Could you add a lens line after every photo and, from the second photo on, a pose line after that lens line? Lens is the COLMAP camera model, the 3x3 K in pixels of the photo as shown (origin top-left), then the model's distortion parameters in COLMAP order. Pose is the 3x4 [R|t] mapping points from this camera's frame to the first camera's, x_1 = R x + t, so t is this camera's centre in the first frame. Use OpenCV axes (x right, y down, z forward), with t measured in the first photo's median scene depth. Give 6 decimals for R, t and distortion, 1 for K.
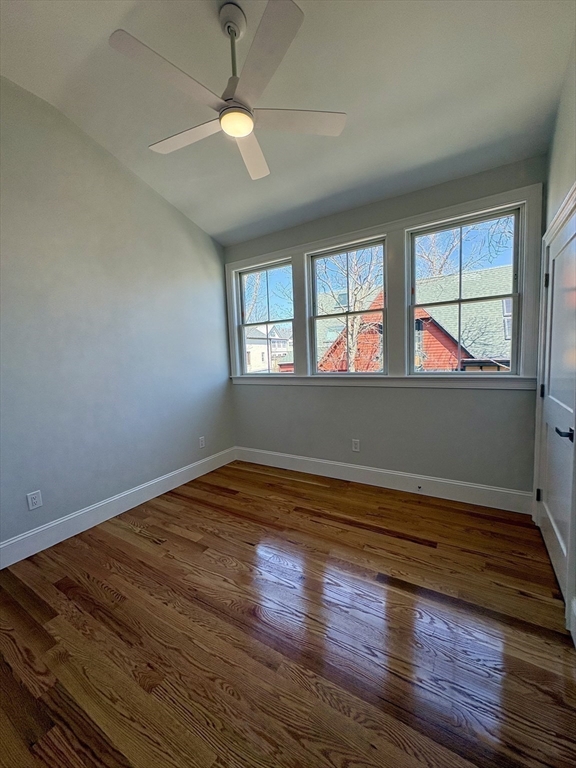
lens RADIAL K [[305.0, 0, 287.5], [0, 305.0, 383.0], [0, 0, 1]] dist [-0.001135, 0.000524]
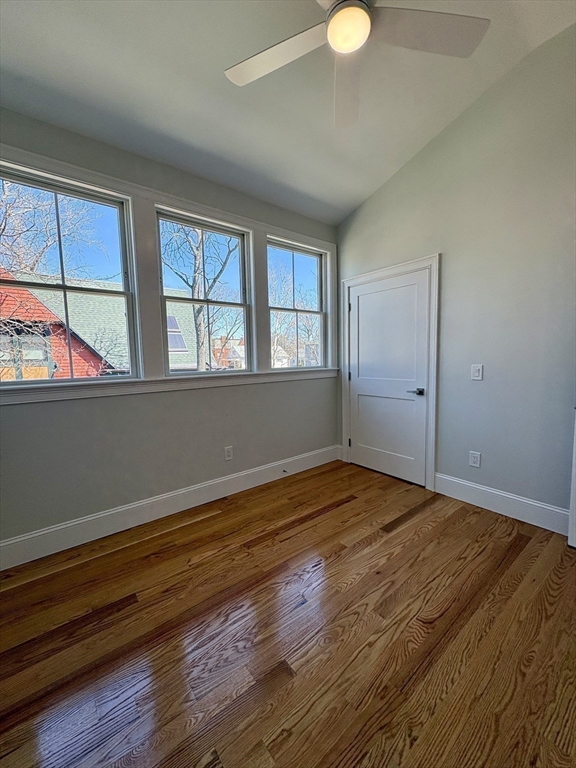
lens RADIAL K [[305.0, 0, 287.5], [0, 305.0, 383.0], [0, 0, 1]] dist [-0.001135, 0.000524]
pose [[0.346630, -0.050285, 0.936653, -0.651208], [0.091331, 0.995627, 0.019652, 0.000921], [-0.933545, 0.078733, 0.349707, 0.629082]]
